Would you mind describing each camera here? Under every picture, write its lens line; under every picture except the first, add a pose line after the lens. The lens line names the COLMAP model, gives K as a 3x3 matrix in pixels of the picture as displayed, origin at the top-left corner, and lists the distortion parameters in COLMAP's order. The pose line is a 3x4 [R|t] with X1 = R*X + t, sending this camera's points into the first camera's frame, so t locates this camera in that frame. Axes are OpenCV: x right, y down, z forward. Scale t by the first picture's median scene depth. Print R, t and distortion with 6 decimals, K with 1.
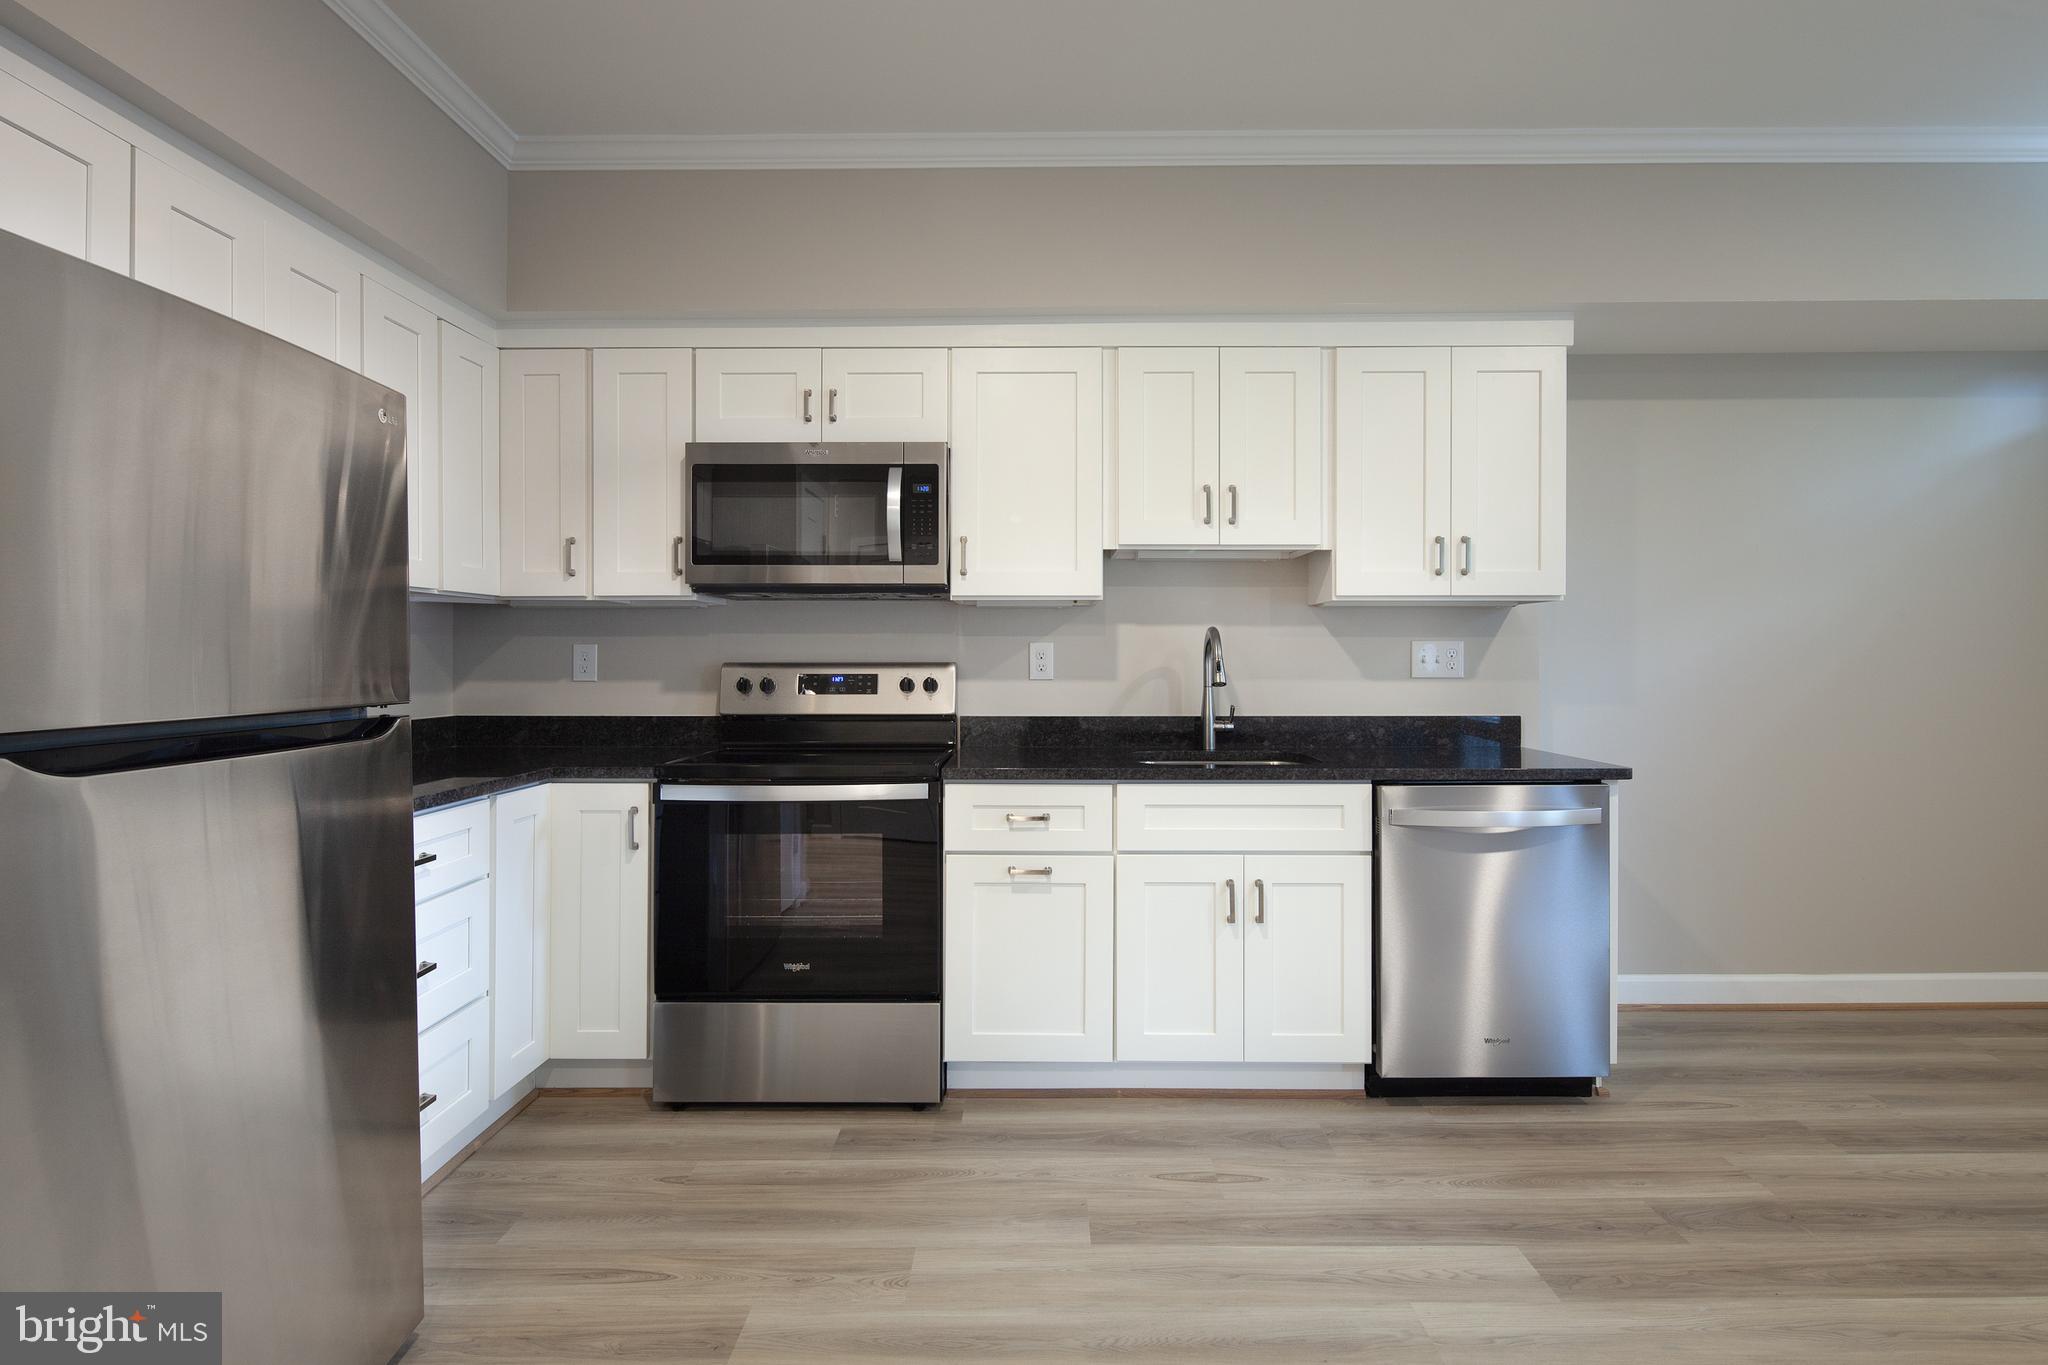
lens RADIAL K [[1008.9, 0, 1011.4], [0, 1008.9, 659.7], [0, 0, 1]] dist [0.006861, -0.005527]
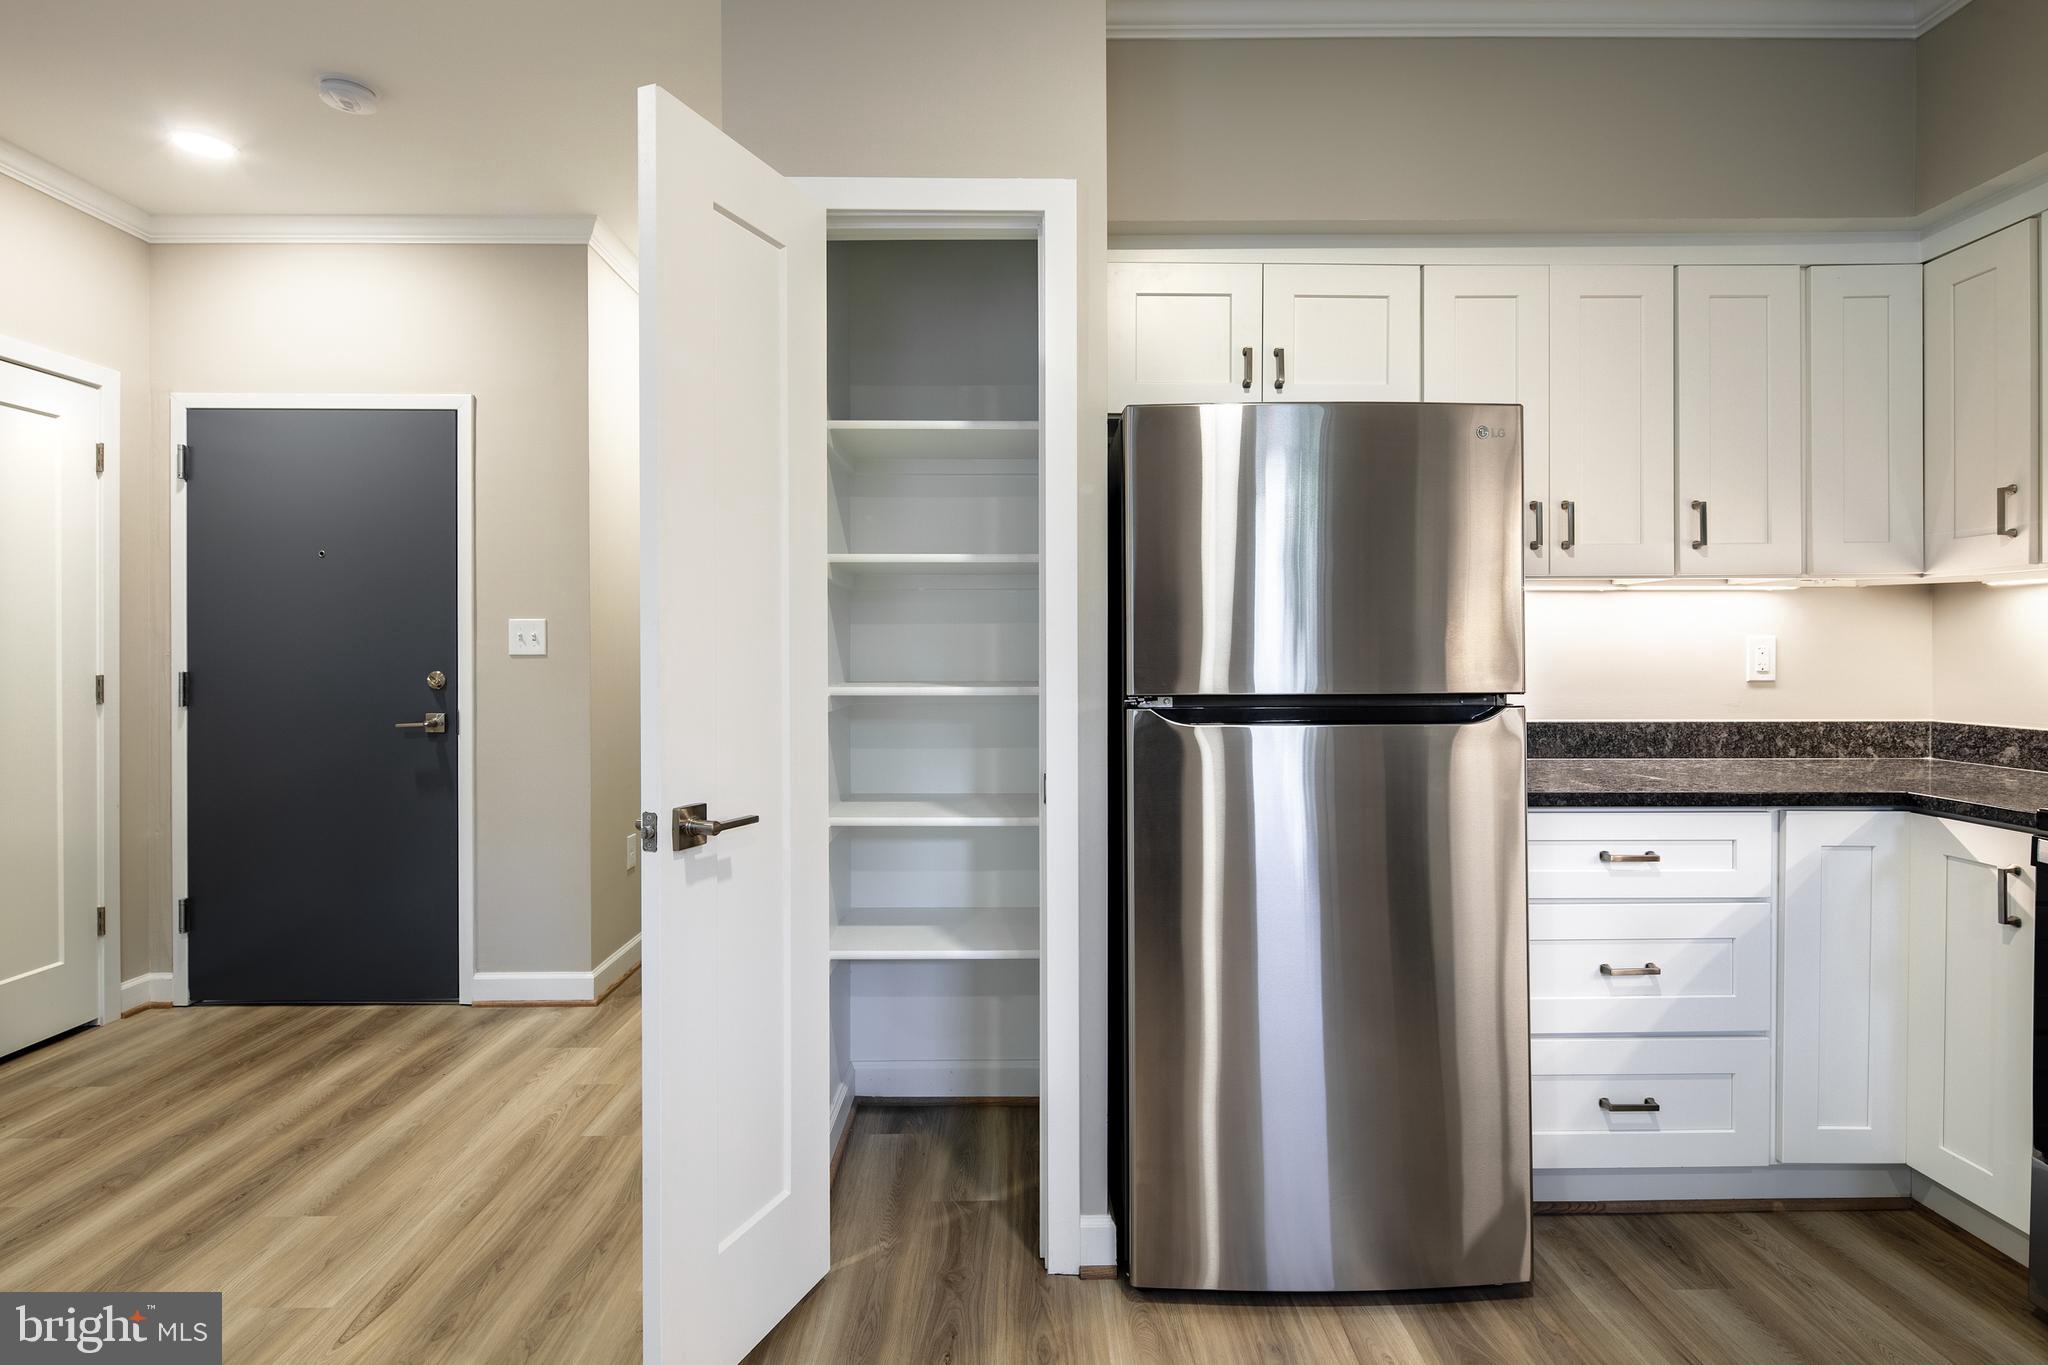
lens RADIAL K [[1008.9, 0, 1040.2], [0, 1008.9, 655.7], [0, 0, 1]] dist [0.006861, -0.005527]
pose [[0.032512, 0.006029, -0.999453, 0.301536], [-0.003245, 0.999977, 0.005926, -0.000312], [0.999466, 0.003051, 0.032531, 0.309861]]
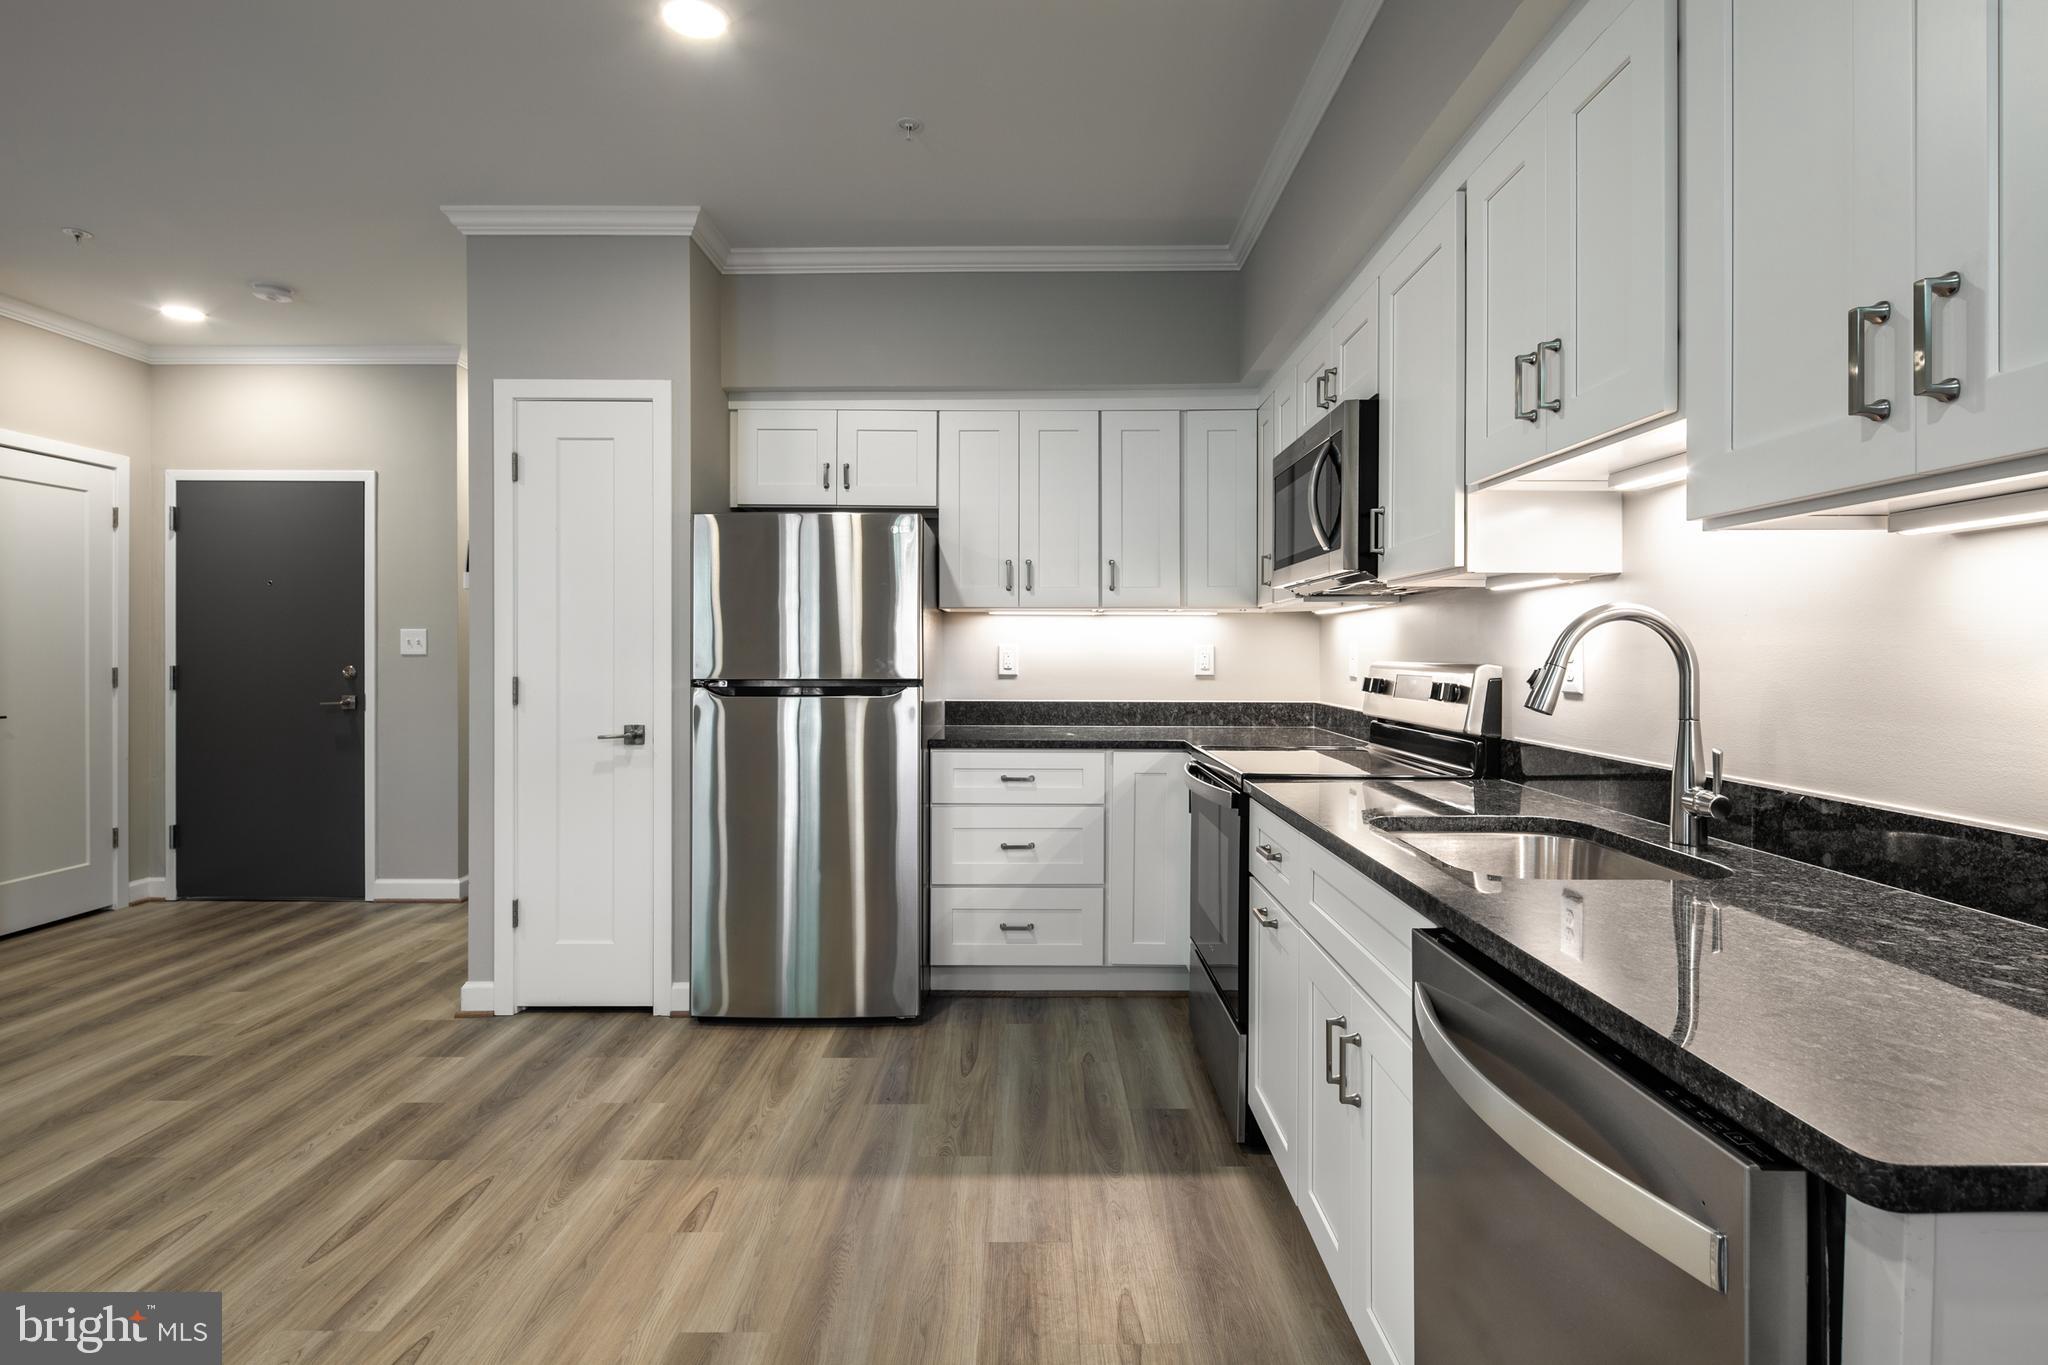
lens RADIAL K [[1008.9, 0, 1042.8], [0, 1008.9, 658.6], [0, 0, 1]] dist [0.006861, -0.005527]
pose [[0.018557, 0.008133, -0.999795, 0.839969], [-0.007038, 0.999943, 0.008003, -0.006999], [0.999803, 0.006888, 0.018614, 0.802074]]
